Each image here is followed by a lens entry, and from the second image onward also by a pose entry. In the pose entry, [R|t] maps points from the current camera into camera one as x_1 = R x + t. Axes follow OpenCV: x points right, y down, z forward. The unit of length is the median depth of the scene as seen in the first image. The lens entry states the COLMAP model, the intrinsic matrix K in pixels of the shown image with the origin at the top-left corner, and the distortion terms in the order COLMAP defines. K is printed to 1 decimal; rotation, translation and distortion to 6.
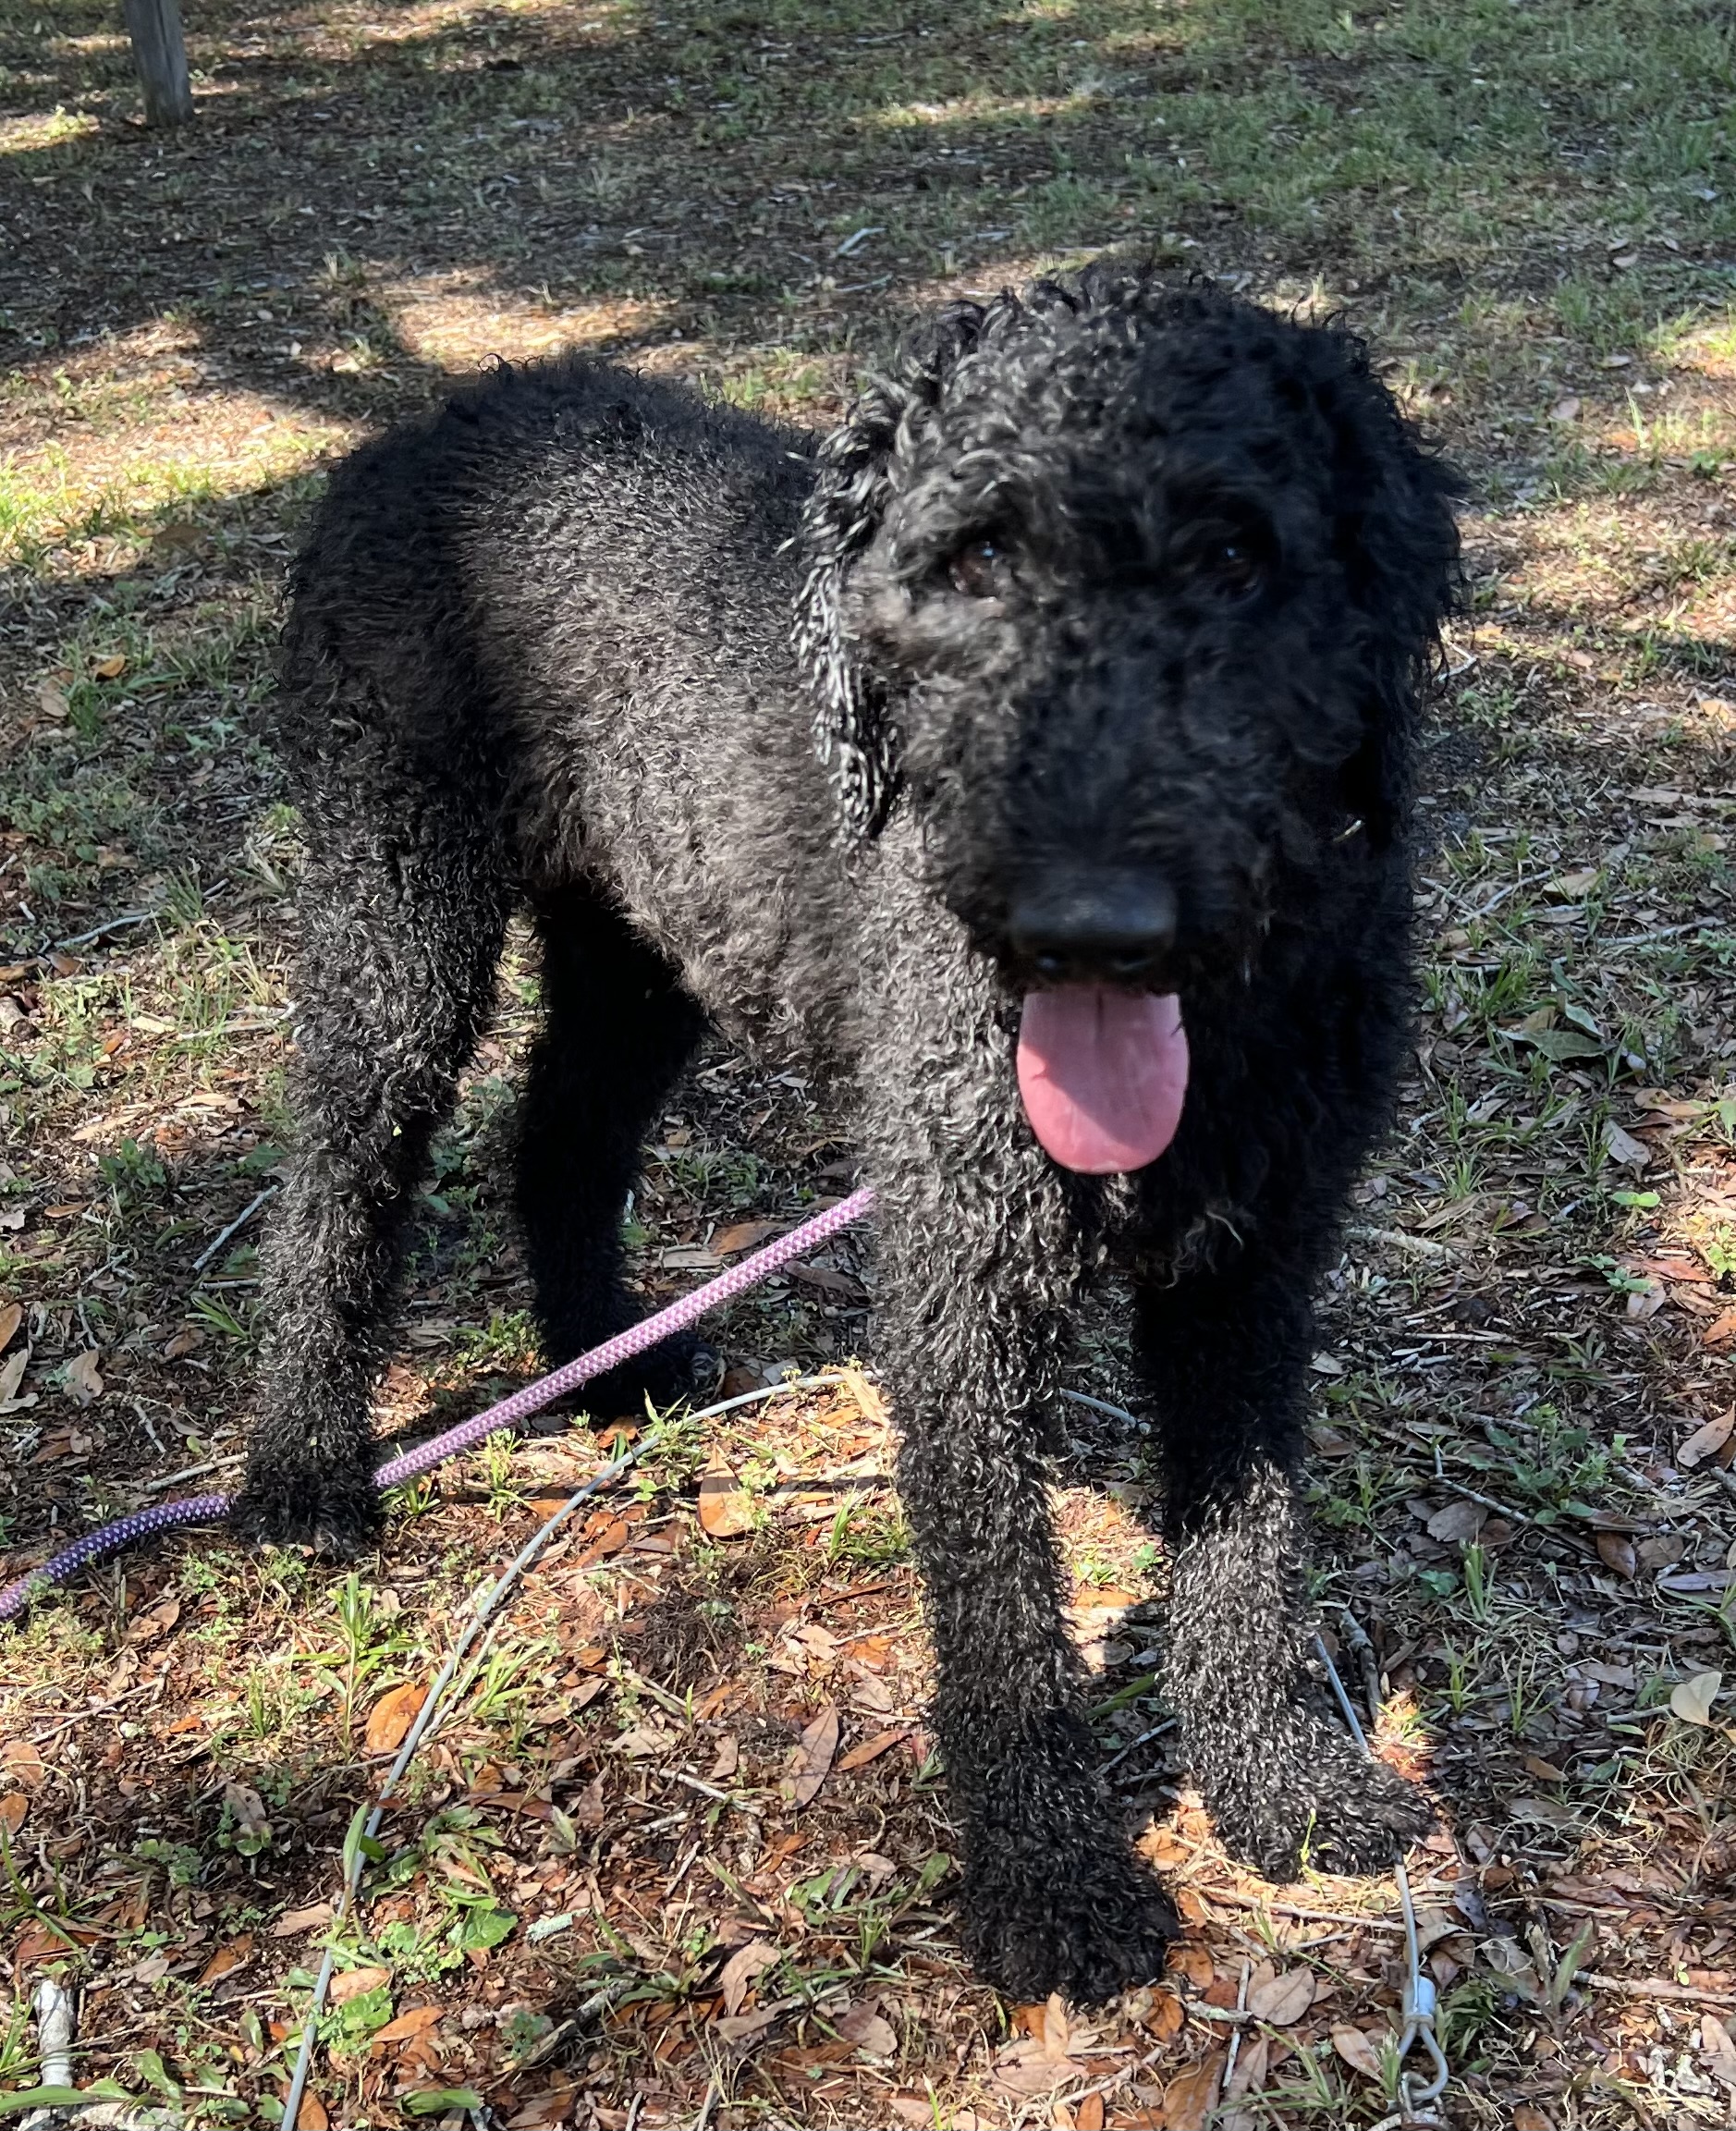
lens RADIAL K [[2335.8, 0, 868.0], [0, 2335.8, 1065.5], [0, 0, 1]] dist [0.007158, -0.000529]
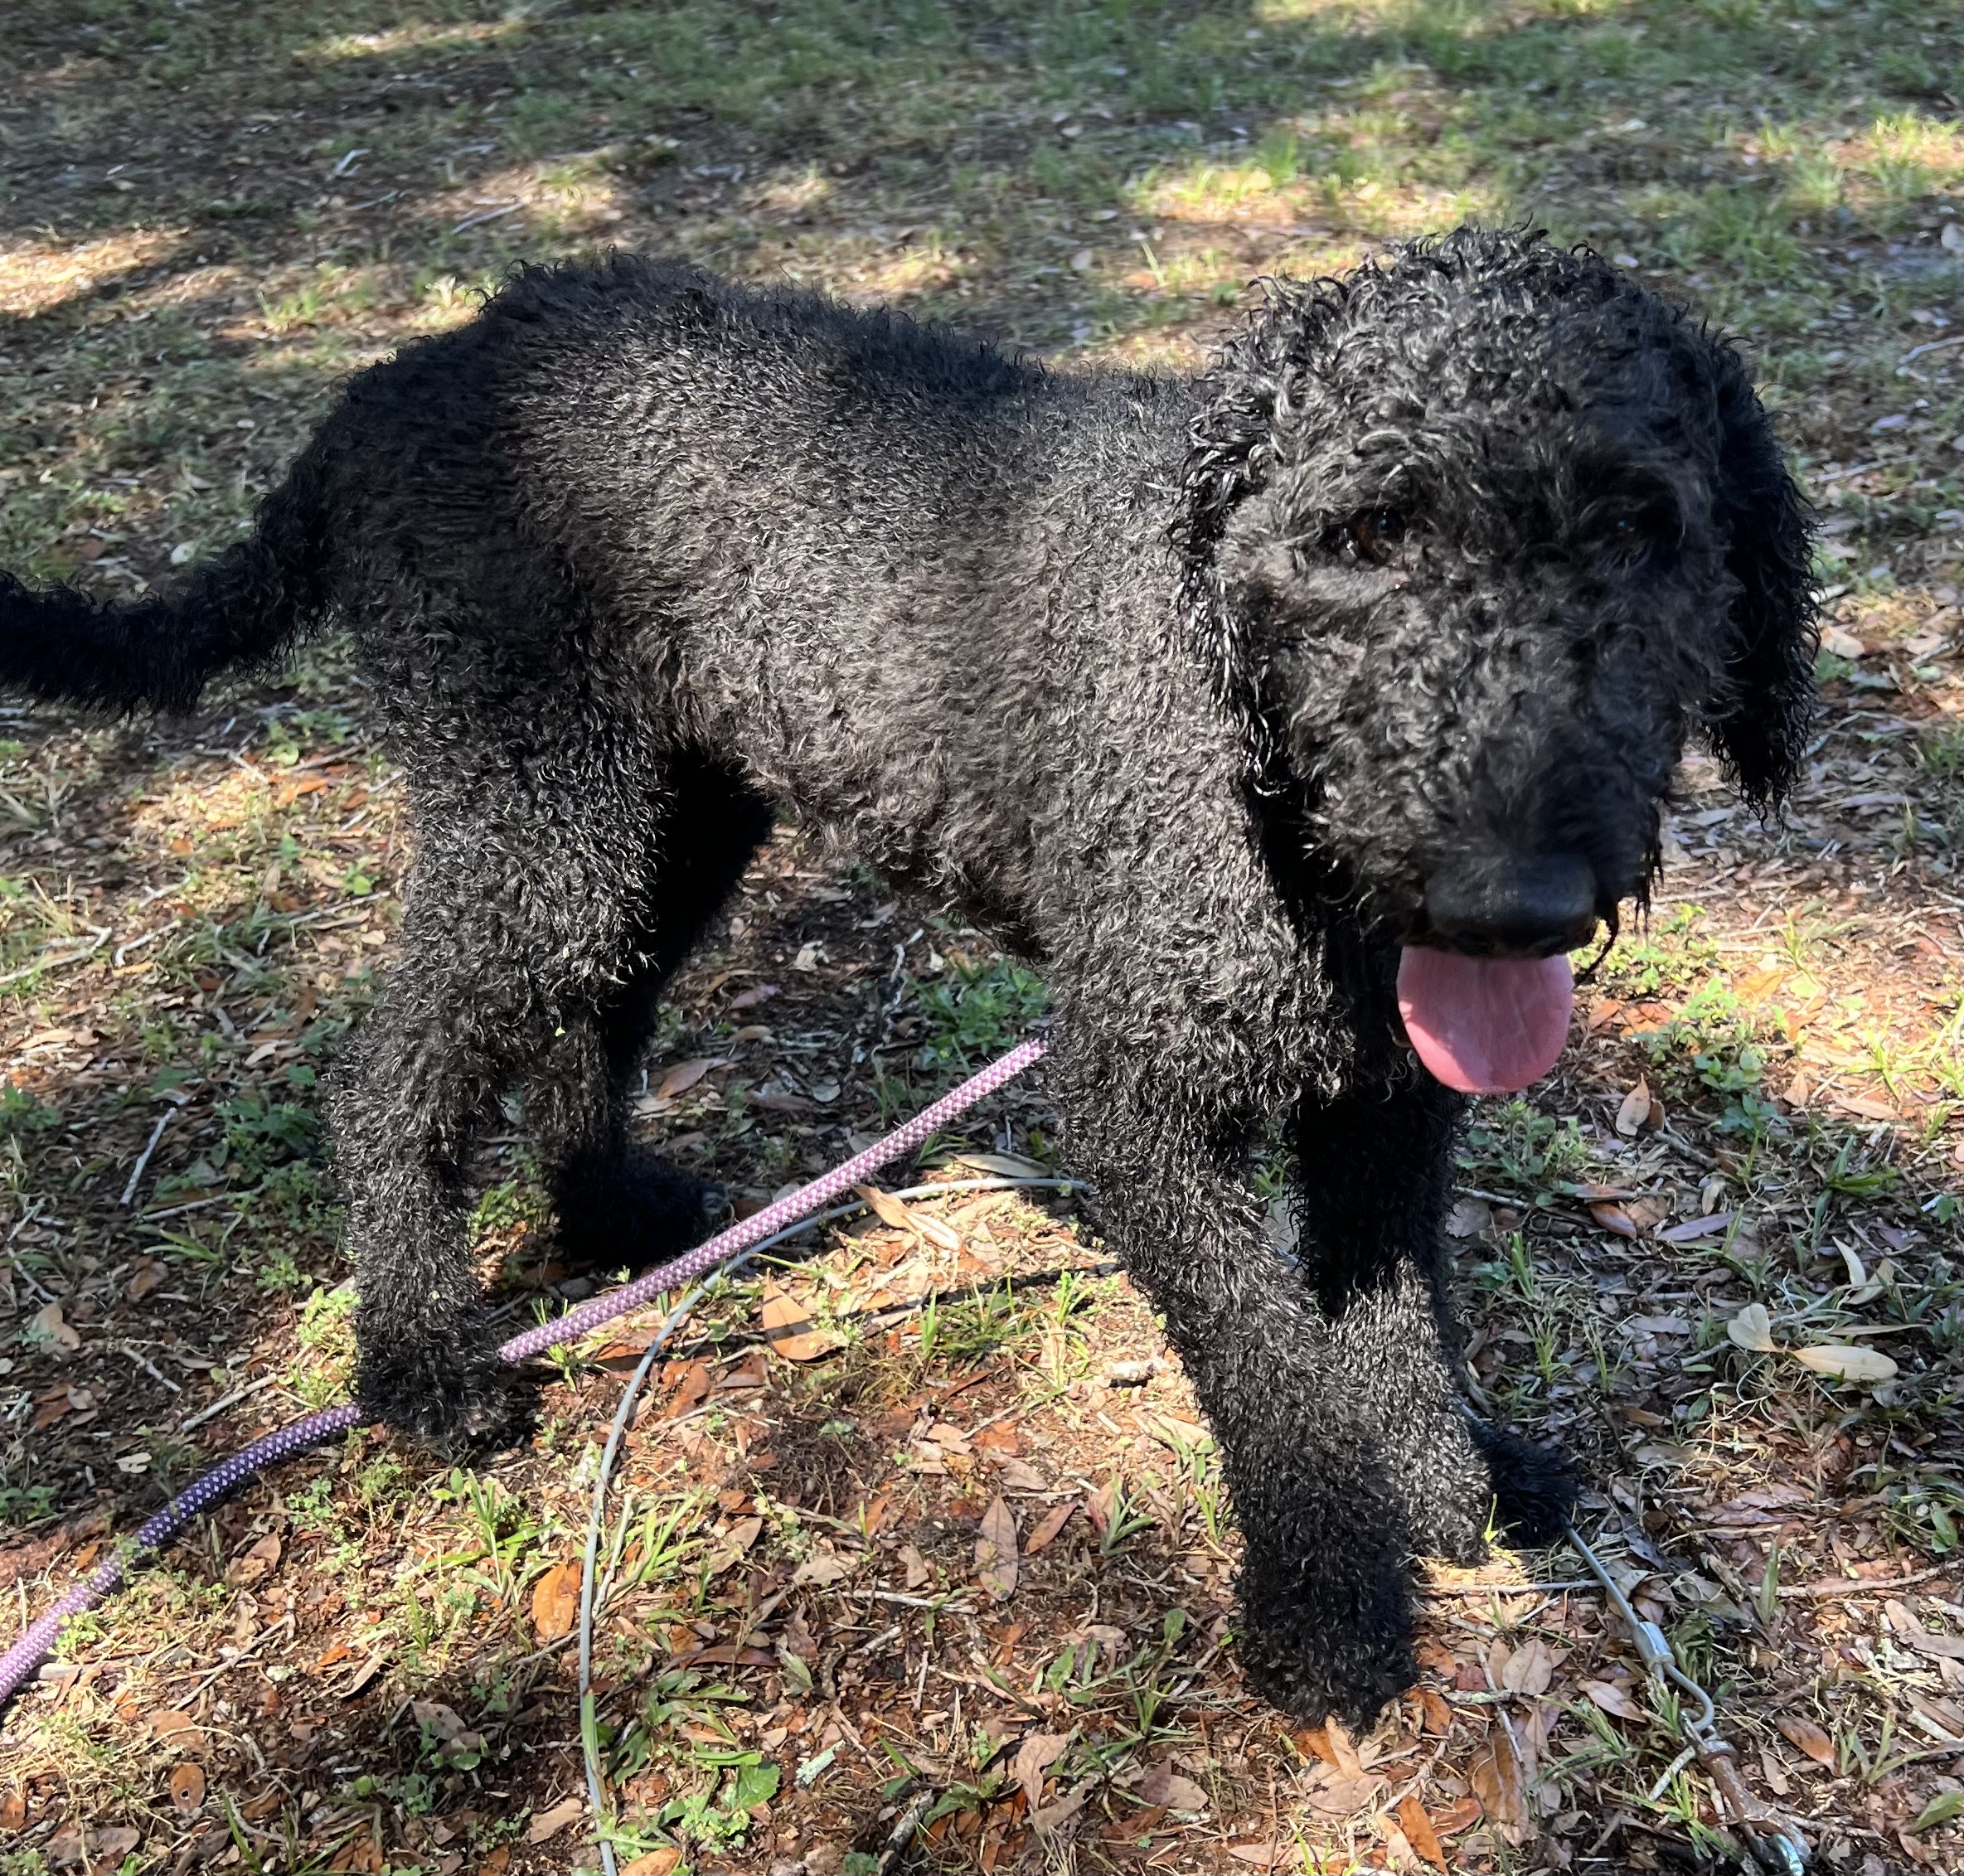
lens RADIAL K [[2029.3, 0, 982.0], [0, 2029.3, 938.0], [0, 0, 1]] dist [0.030549, -0.025416]
pose [[0.961080, -0.156622, 0.227585, -0.196586], [0.148820, 0.987540, 0.051155, -0.028575], [-0.232761, -0.015295, 0.972414, 0.098153]]
